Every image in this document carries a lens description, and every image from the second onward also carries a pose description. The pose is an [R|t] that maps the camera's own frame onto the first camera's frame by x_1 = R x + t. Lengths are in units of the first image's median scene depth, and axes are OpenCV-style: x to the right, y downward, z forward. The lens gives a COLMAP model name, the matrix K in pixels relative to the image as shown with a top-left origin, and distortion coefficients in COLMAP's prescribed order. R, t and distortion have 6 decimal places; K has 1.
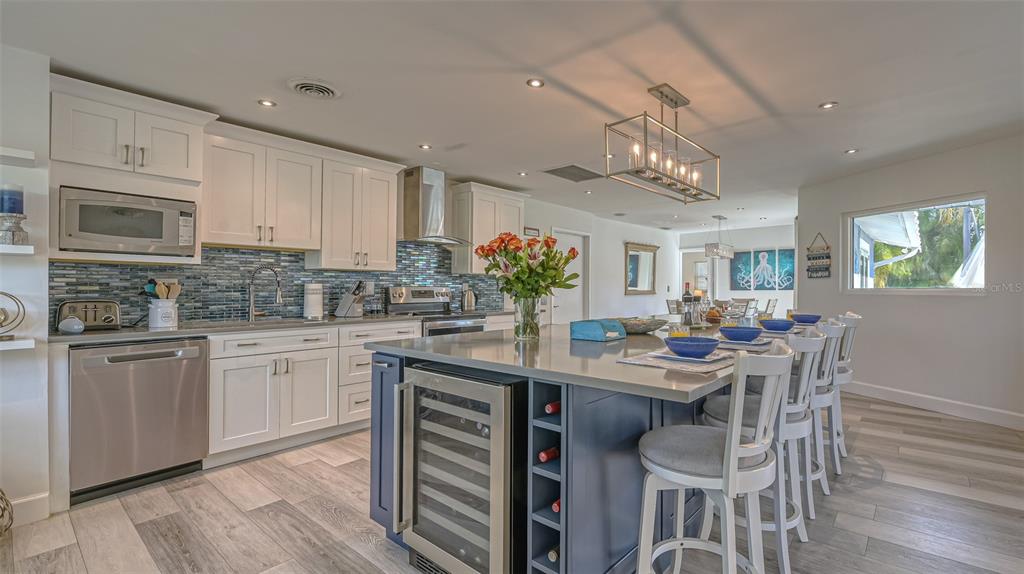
lens RADIAL K [[422.3, 0, 522.2], [0, 422.3, 286.4], [0, 0, 1]] dist [0.005288, -0.001117]
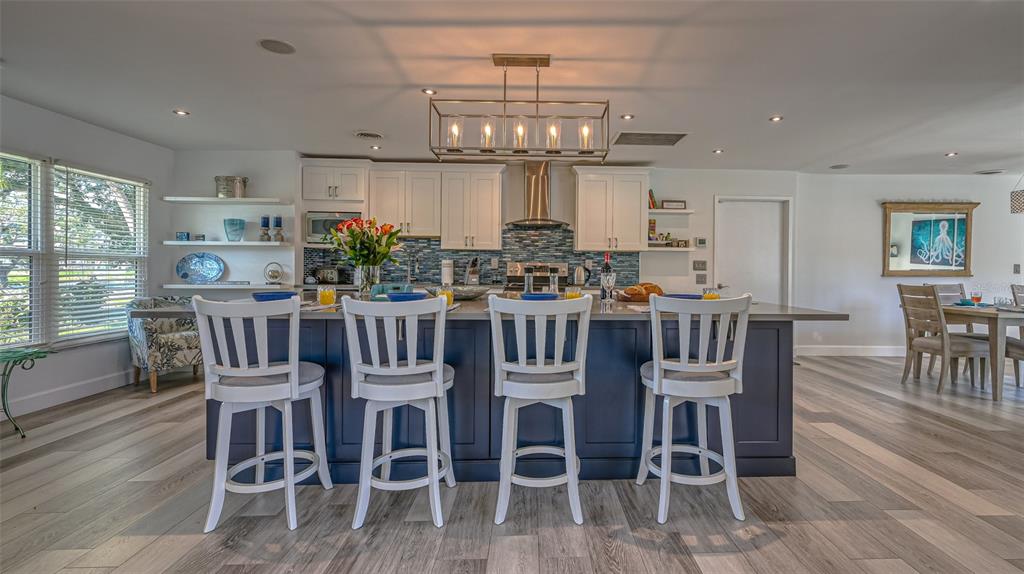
lens RADIAL K [[422.3, 0, 557.0], [0, 422.3, 258.2], [0, 0, 1]] dist [0.005288, -0.001117]
pose [[0.707484, -0.014830, -0.706574, 0.628202], [-0.006949, 0.999585, -0.027938, 0.020227], [0.706695, 0.024676, 0.707088, 0.217712]]
